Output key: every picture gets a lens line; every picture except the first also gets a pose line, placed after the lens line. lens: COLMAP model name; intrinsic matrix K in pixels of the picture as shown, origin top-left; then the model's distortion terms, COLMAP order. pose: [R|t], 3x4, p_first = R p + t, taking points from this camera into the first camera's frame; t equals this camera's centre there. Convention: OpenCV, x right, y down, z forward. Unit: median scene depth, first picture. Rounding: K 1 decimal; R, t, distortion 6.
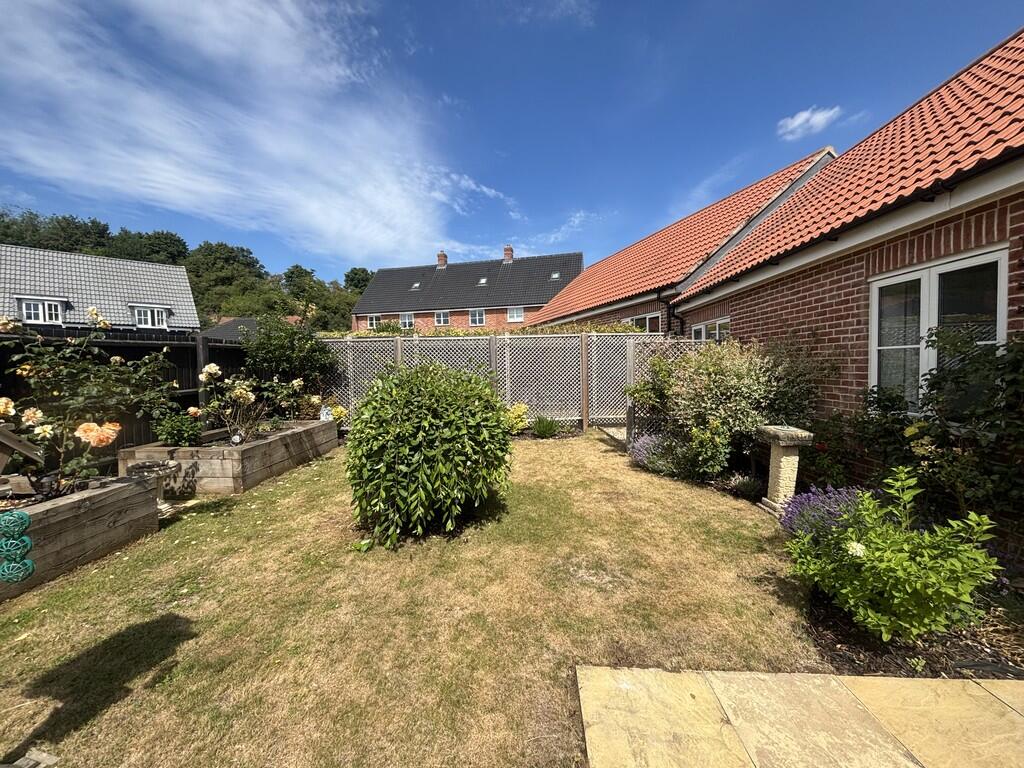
lens RADIAL K [[414.0, 0, 506.7], [0, 414.0, 385.8], [0, 0, 1]] dist [-0.001005, 0.000233]
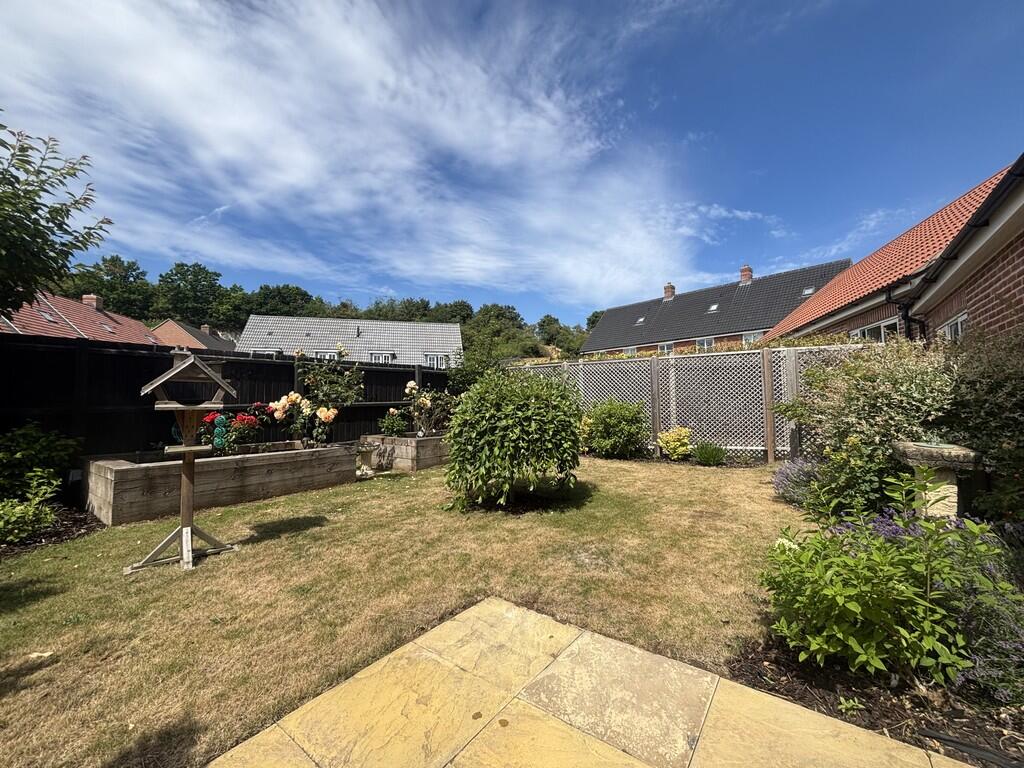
lens RADIAL K [[414.0, 0, 513.3], [0, 414.0, 376.8], [0, 0, 1]] dist [-0.001005, 0.000233]
pose [[0.838590, -0.026970, -0.544096, 0.045318], [-0.036708, 0.993706, -0.105833, 0.008806], [0.543525, 0.108723, 0.832322, -0.001567]]
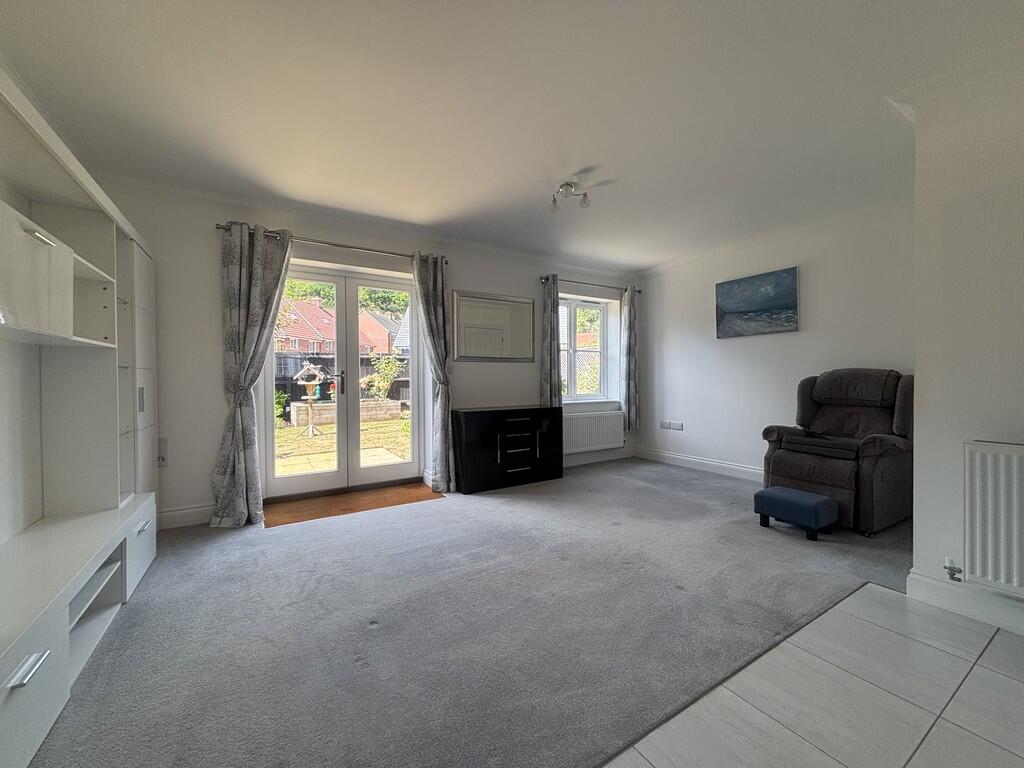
lens RADIAL K [[414.0, 0, 516.3], [0, 414.0, 380.2], [0, 0, 1]] dist [-0.001005, 0.000233]
pose [[0.583552, 0.028405, -0.811579, 0.182023], [-0.053011, 0.998589, -0.003166, 0.002427], [0.810344, 0.044870, 0.584235, -0.008503]]
